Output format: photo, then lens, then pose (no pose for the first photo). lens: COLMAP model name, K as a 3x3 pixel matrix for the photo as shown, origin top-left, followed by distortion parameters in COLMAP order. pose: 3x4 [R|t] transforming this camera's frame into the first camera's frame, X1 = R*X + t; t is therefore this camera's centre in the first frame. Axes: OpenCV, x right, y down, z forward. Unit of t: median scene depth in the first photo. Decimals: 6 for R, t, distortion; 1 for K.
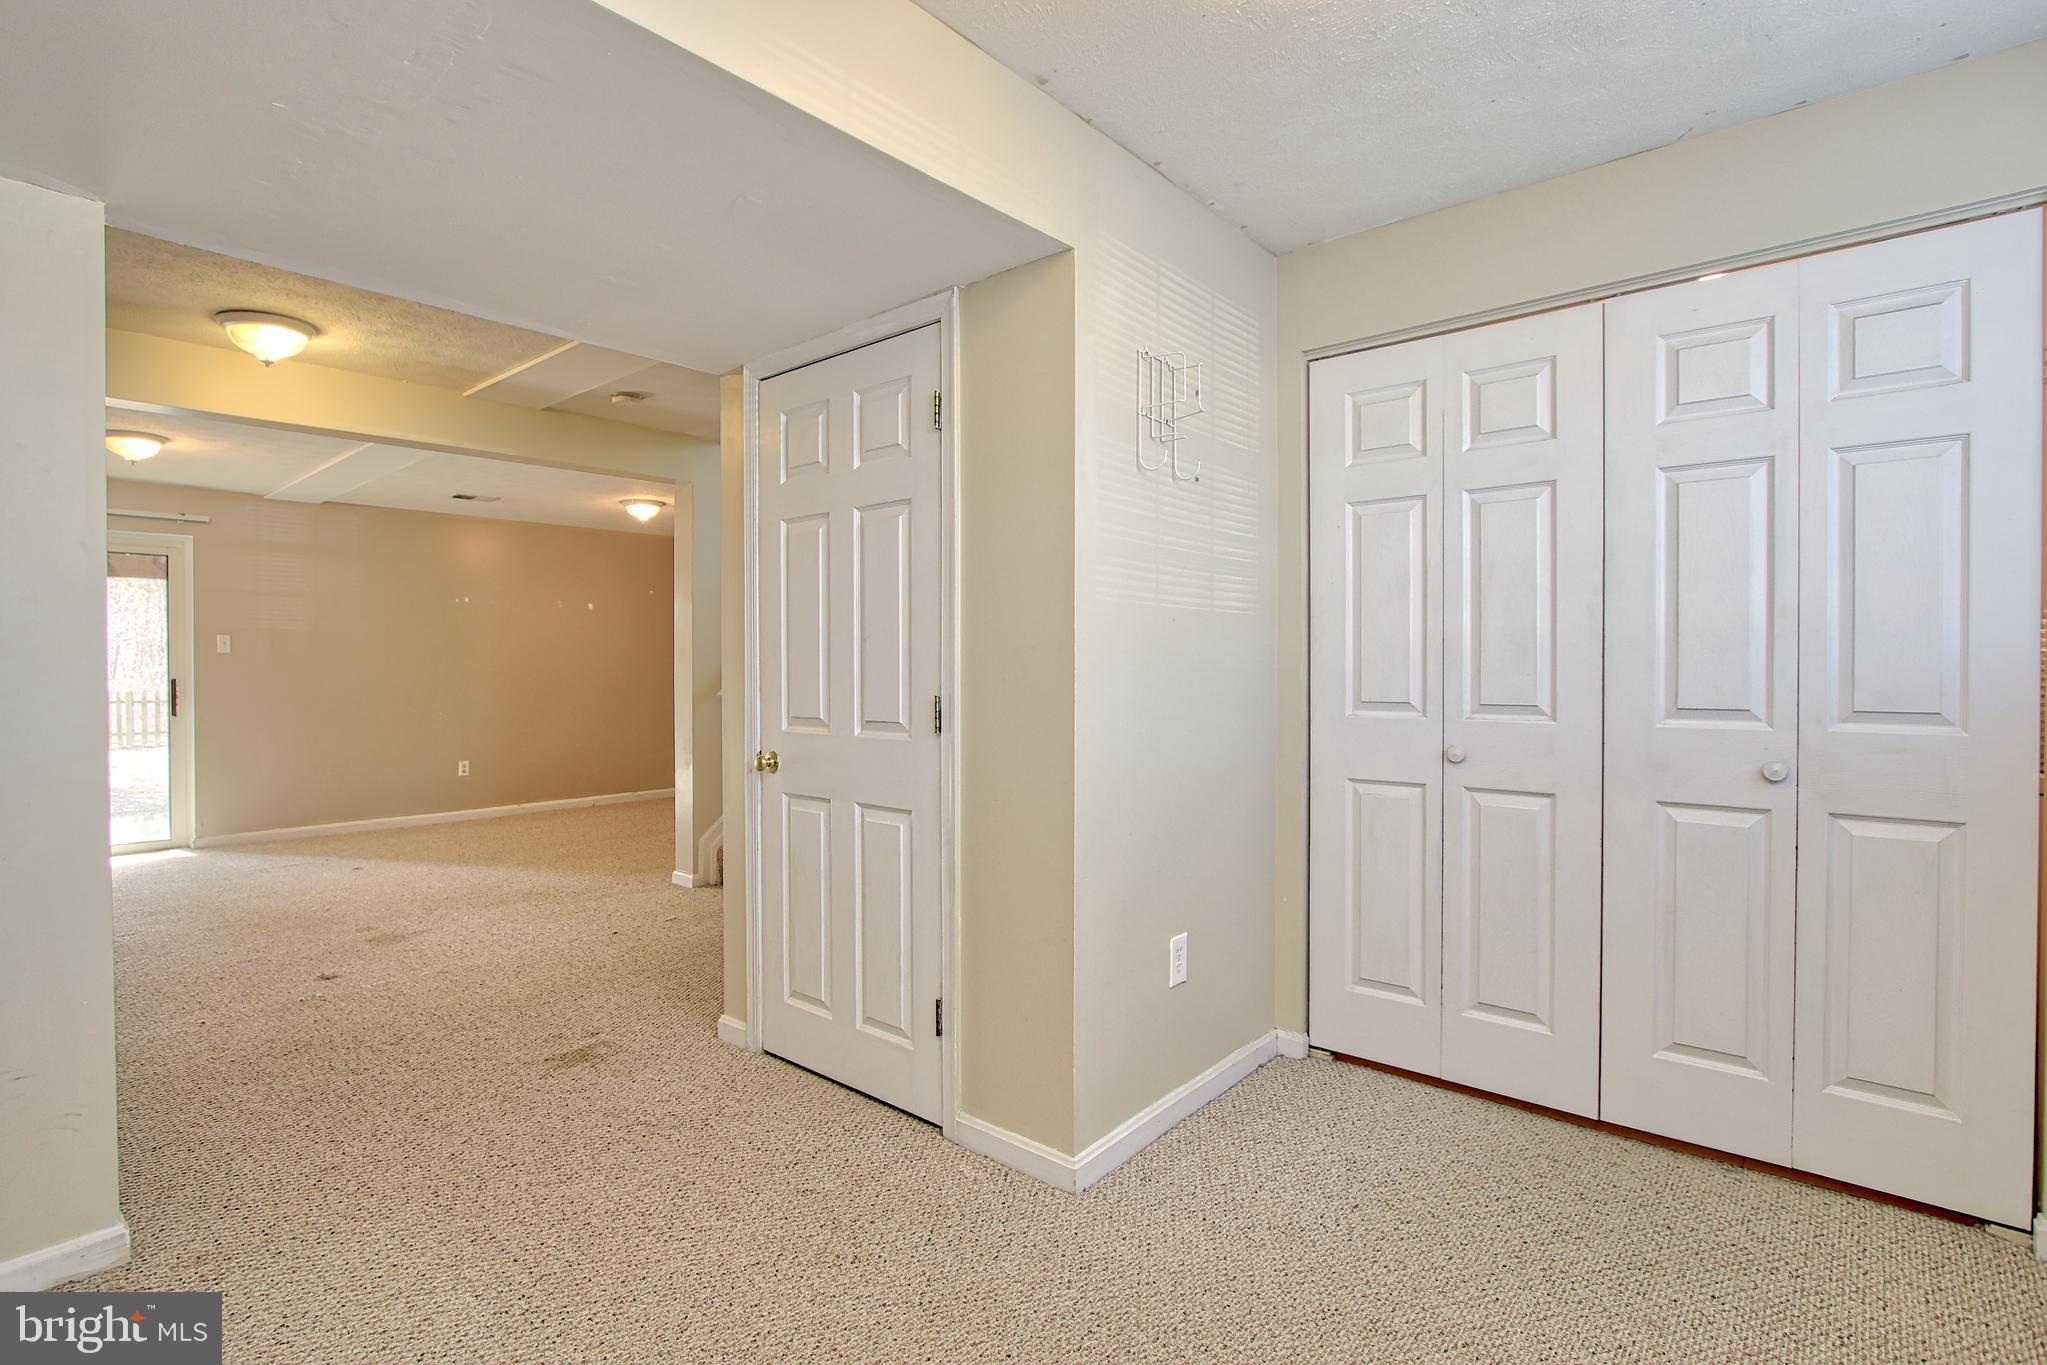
lens RADIAL K [[1005.1, 0, 1023.6], [0, 1005.1, 679.5], [0, 0, 1]] dist [-0.001101, -0.000920]
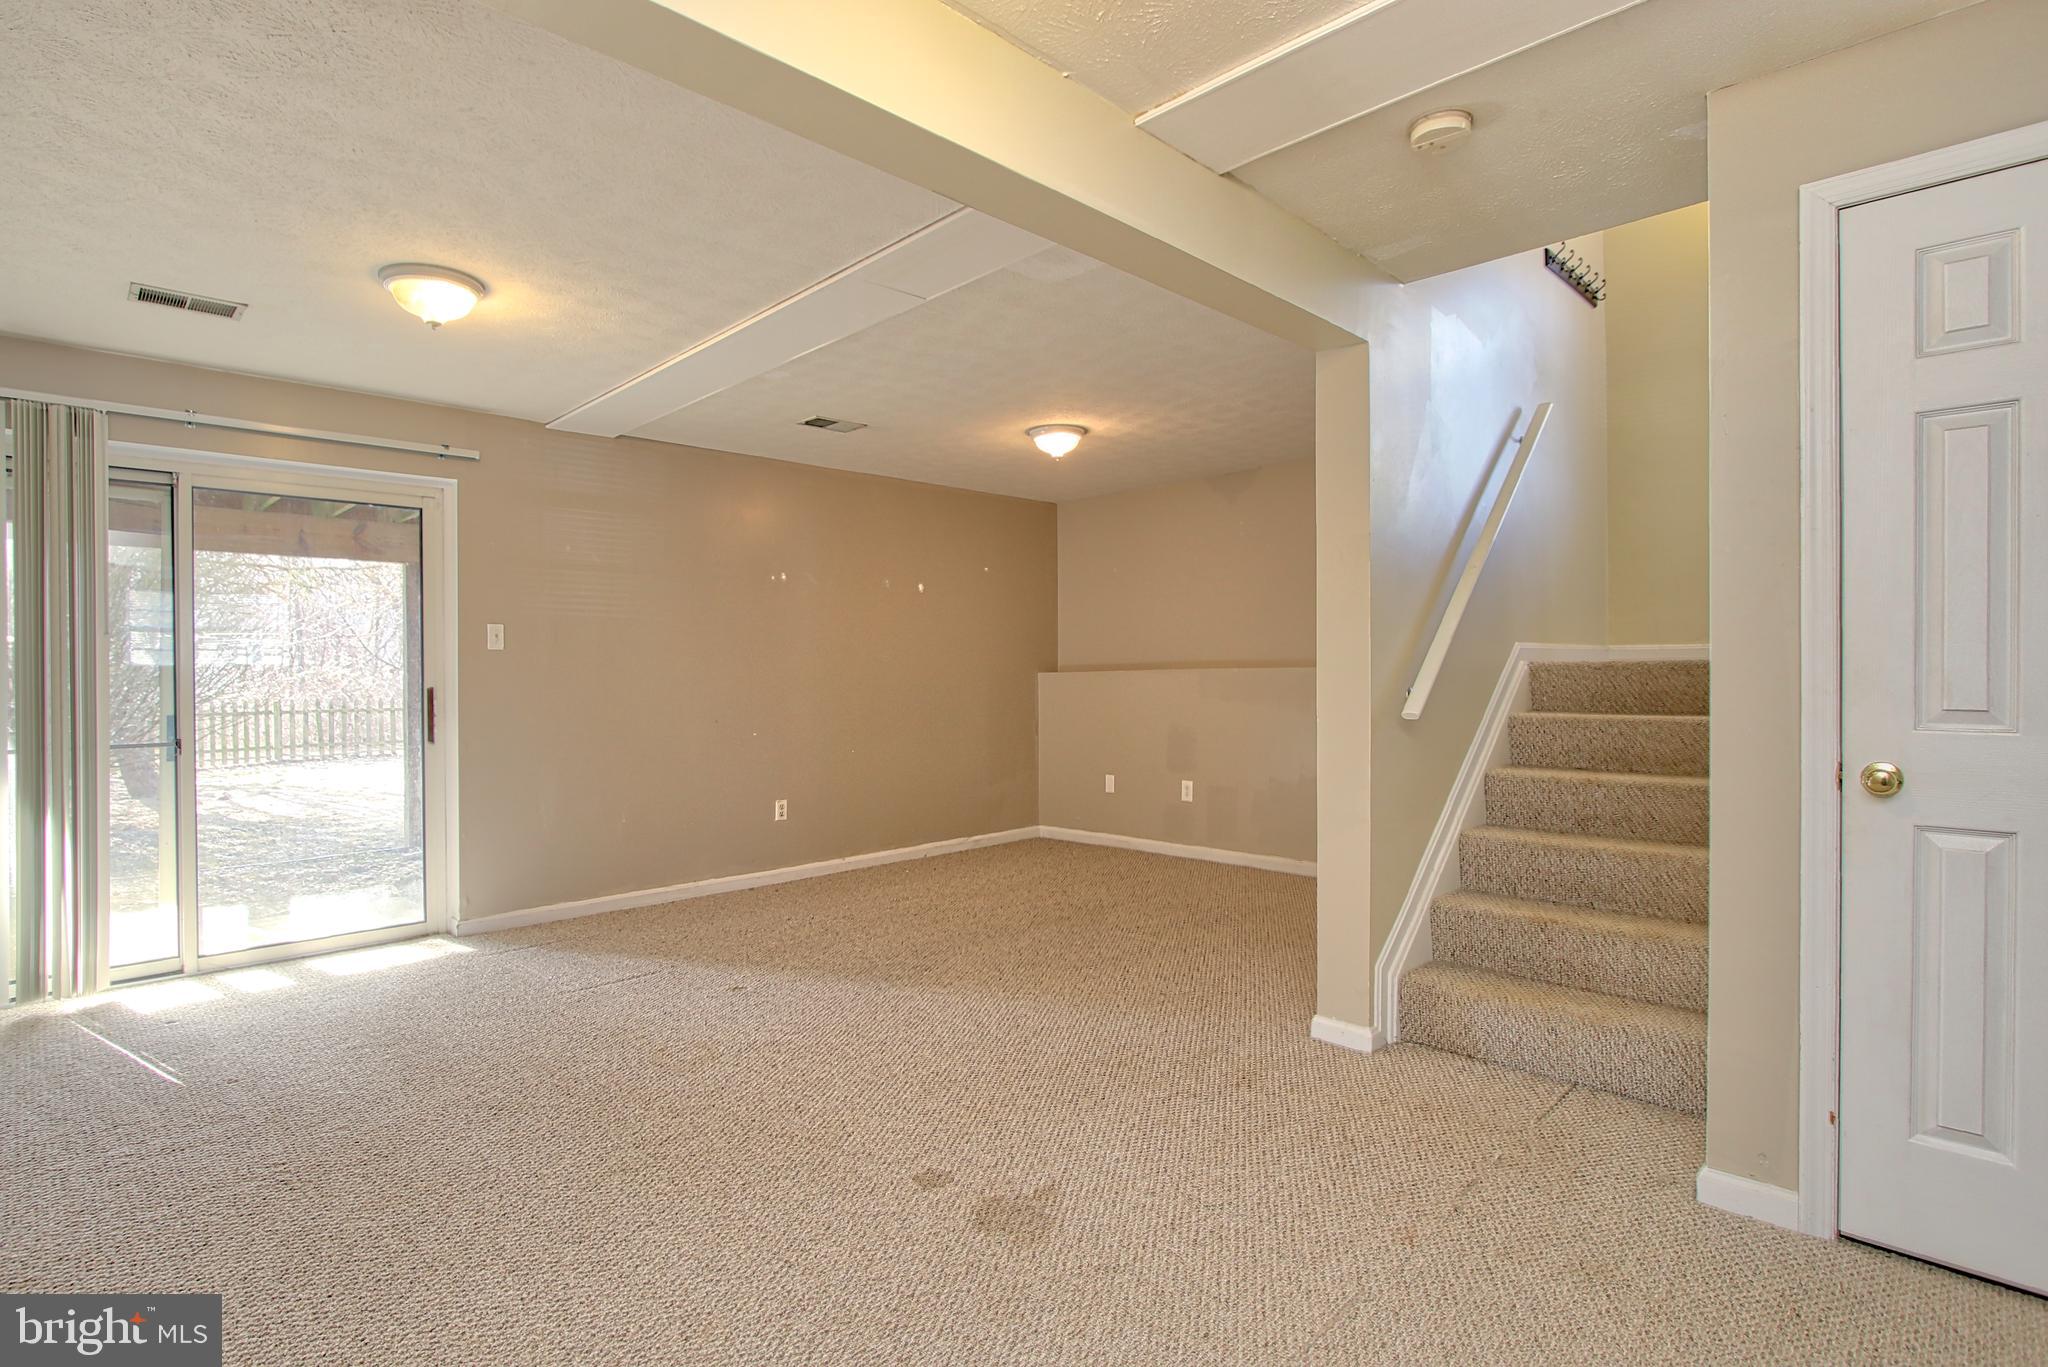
lens RADIAL K [[1005.6, 0, 1016.1], [0, 1005.6, 684.3], [0, 0, 1]] dist [-0.001101, -0.000920]
pose [[0.997716, -0.003347, -0.067468, -0.362137], [0.003384, 0.999994, 0.000435, -0.001961], [0.067466, -0.000663, 0.997721, 0.308069]]
